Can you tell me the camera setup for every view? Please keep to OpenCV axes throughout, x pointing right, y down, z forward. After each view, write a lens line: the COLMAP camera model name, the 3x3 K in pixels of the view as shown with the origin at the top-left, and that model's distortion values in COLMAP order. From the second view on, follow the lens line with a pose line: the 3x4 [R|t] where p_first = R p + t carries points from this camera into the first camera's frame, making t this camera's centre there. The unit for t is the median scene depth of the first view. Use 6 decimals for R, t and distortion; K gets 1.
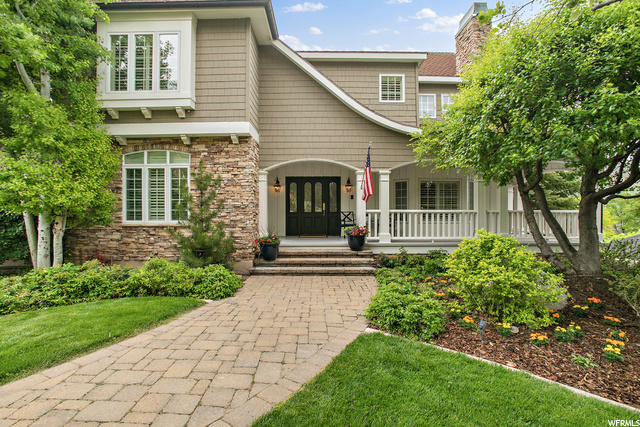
lens RADIAL K [[313.5, 0, 320.0], [0, 313.5, 213.5], [0, 0, 1]] dist [-0.070533, 0.000121]
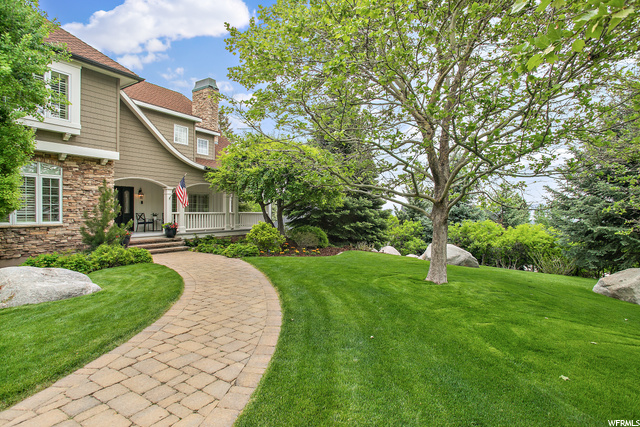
lens RADIAL K [[329.7, 0, 304.1], [0, 329.7, 208.7], [0, 0, 1]] dist [-0.016474, 0.000501]
pose [[0.559803, 0.008533, 0.828582, -0.958675], [-0.000272, 0.999949, -0.010114, -0.014885], [-0.828626, 0.005436, 0.559776, -0.545439]]
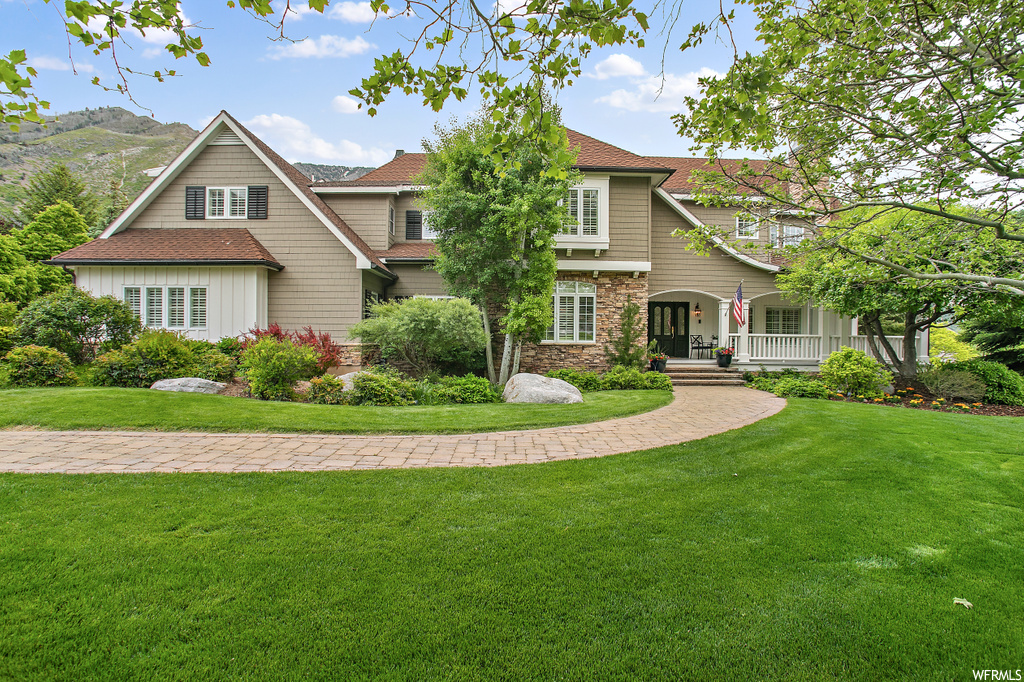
lens RADIAL K [[501.6, 0, 512.0], [0, 501.6, 341.0], [0, 0, 1]] dist [-0.070533, 0.000121]
pose [[0.999917, 0.012775, 0.001413, -0.743993], [-0.012783, 0.999903, 0.005565, 0.017663], [-0.001341, -0.005583, 0.999984, -0.949790]]
